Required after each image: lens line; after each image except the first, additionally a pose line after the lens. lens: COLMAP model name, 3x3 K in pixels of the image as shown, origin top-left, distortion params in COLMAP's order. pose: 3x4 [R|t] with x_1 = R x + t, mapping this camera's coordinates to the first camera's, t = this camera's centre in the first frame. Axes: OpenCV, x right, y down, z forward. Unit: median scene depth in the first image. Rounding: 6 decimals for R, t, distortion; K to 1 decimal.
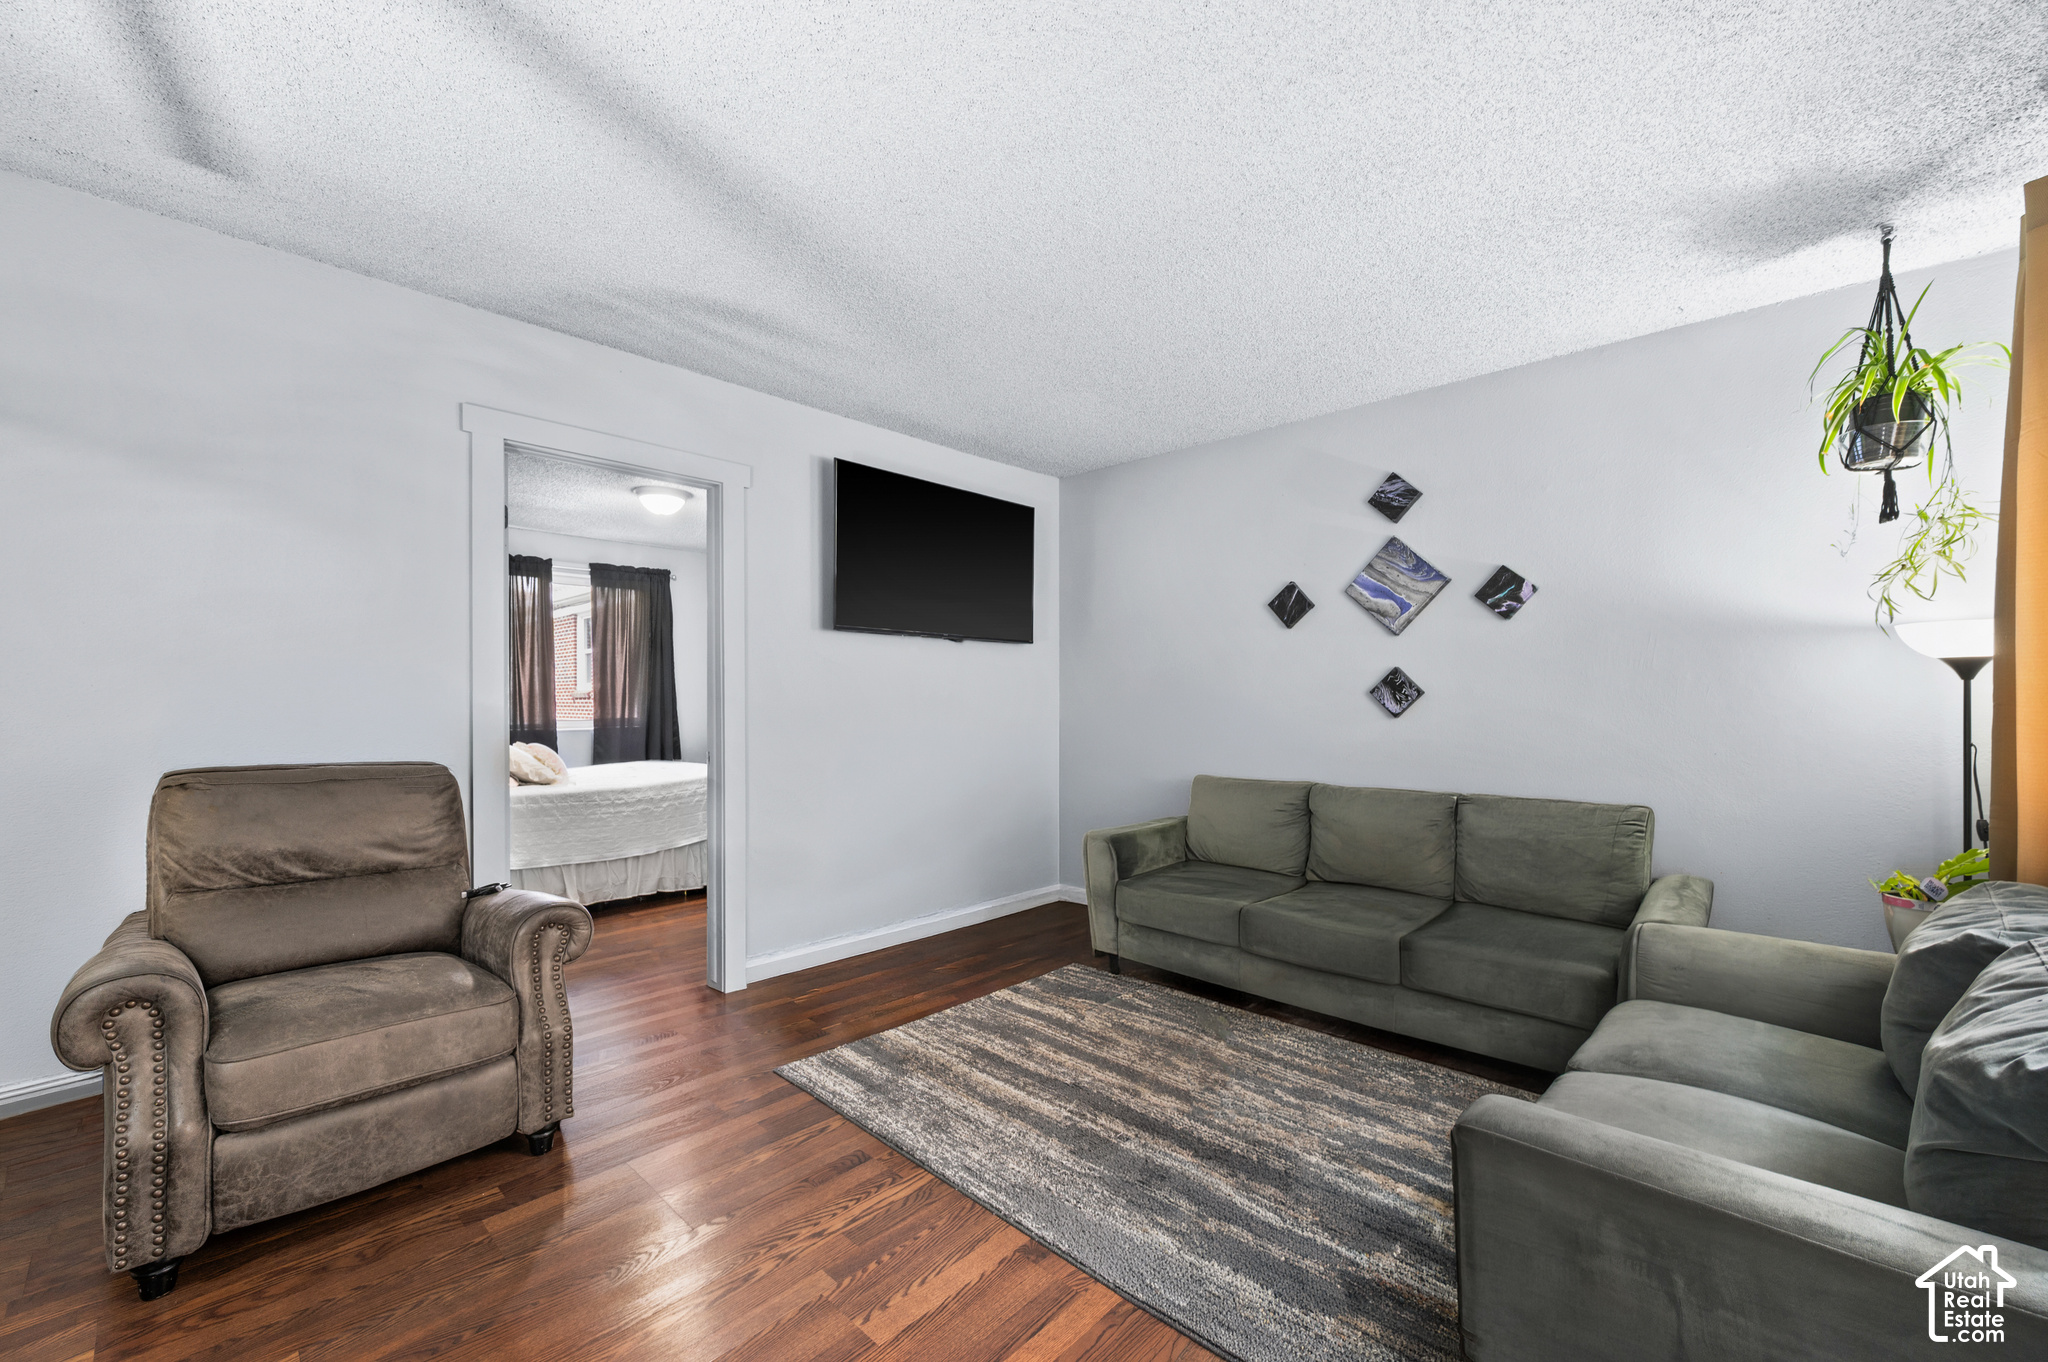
lens RADIAL K [[824.1, 0, 1010.9], [0, 824.1, 689.9], [0, 0, 1]] dist [0.003842, 0.000151]
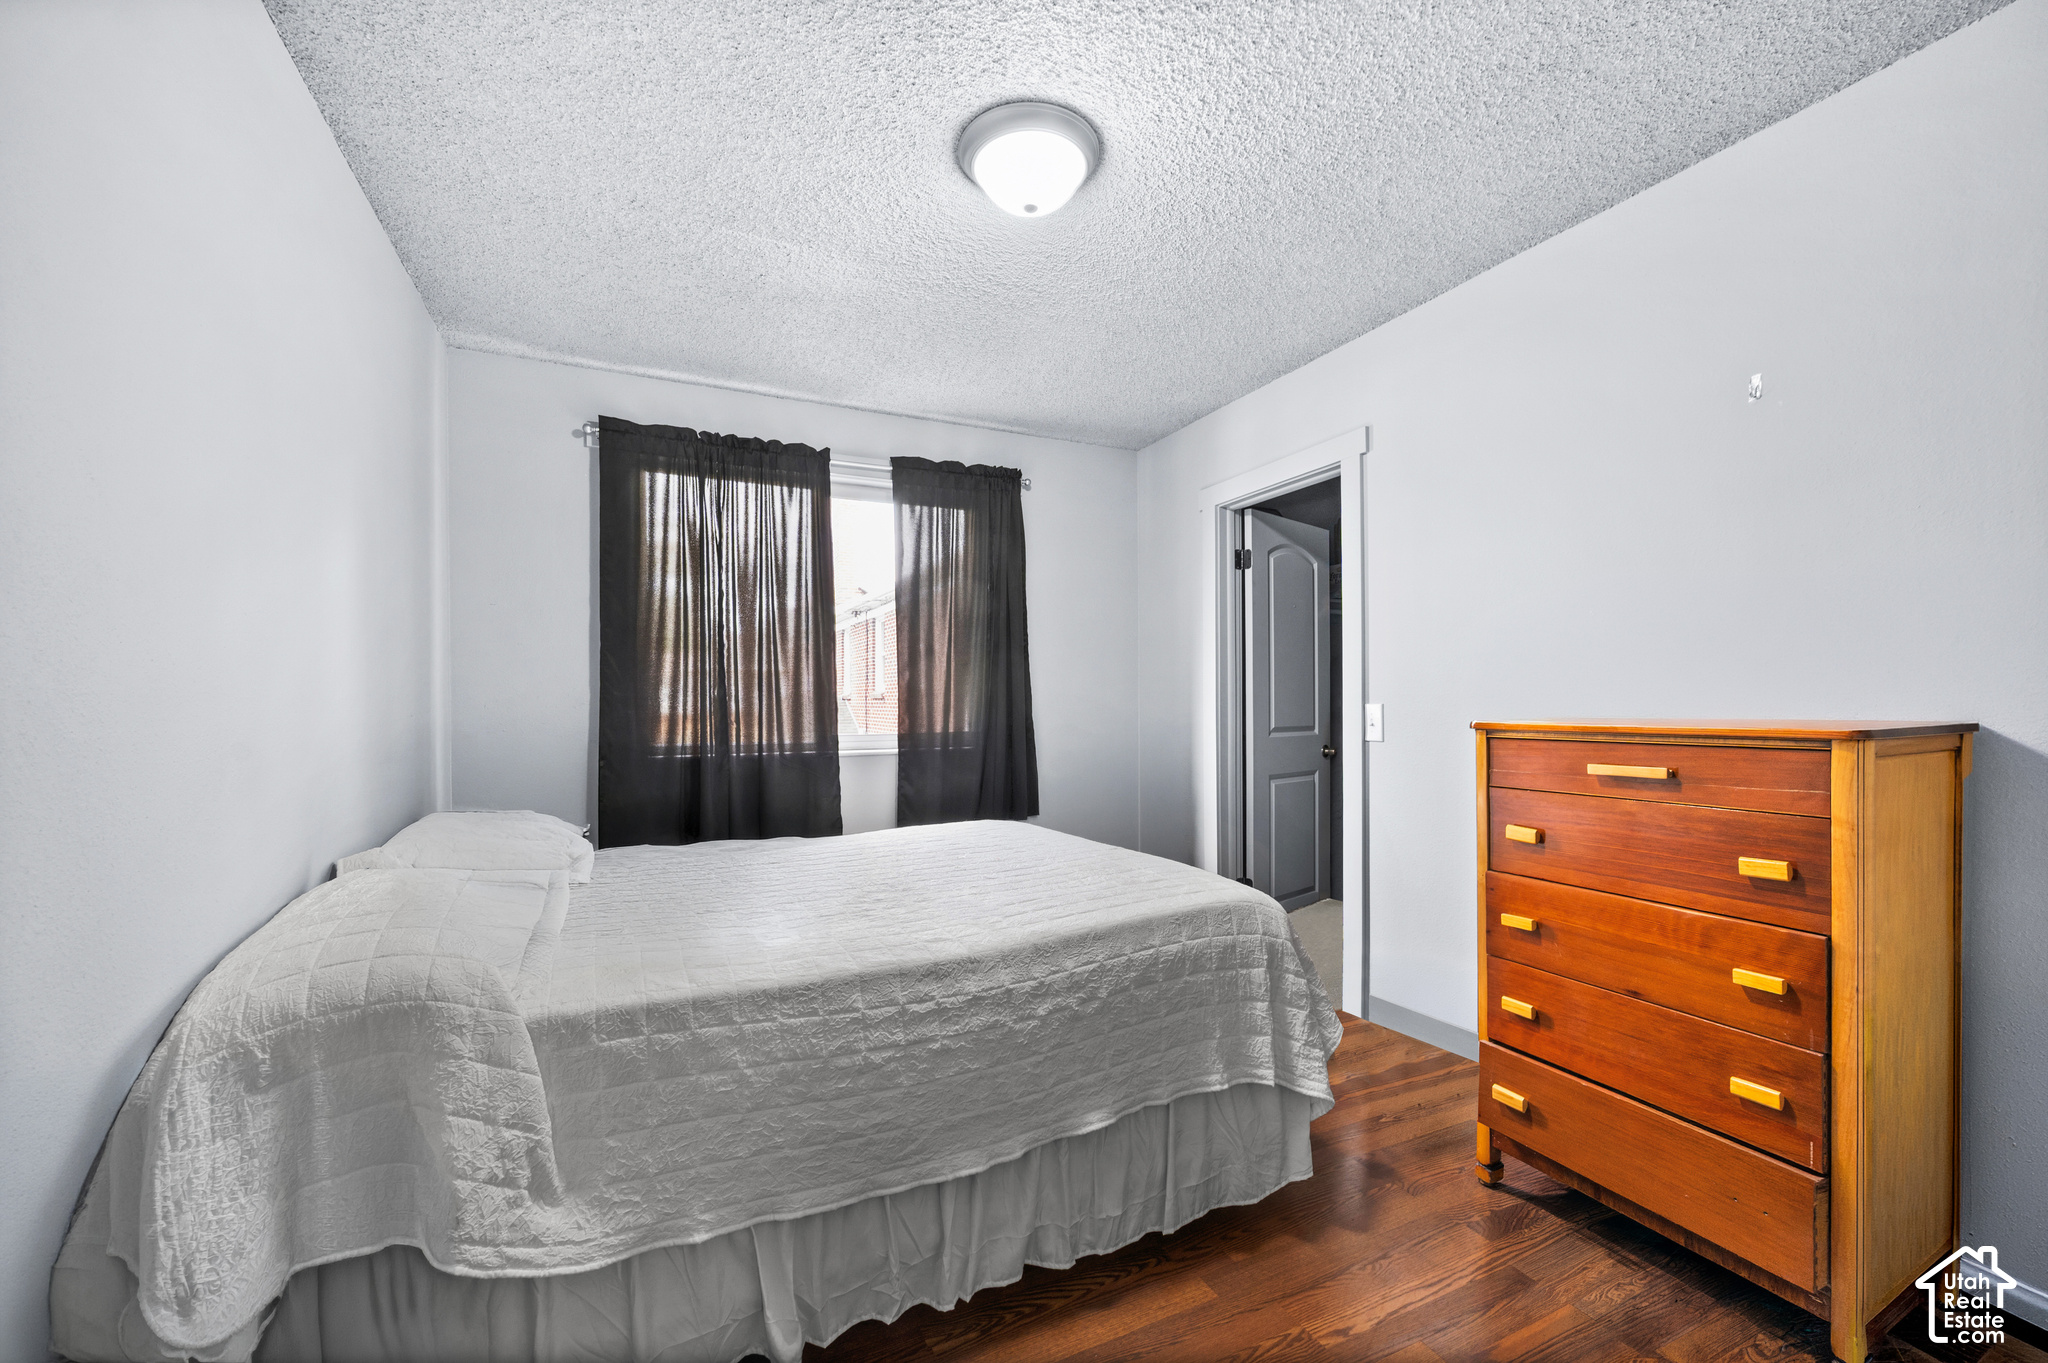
lens RADIAL K [[824.1, 0, 1022.0], [0, 824.1, 689.7], [0, 0, 1]] dist [0.003842, 0.000151]
pose [[0.935494, -0.003071, -0.353330, -0.233528], [0.003377, 0.999994, 0.000249, 0.005203], [0.353328, -0.001426, 0.935499, 0.515742]]
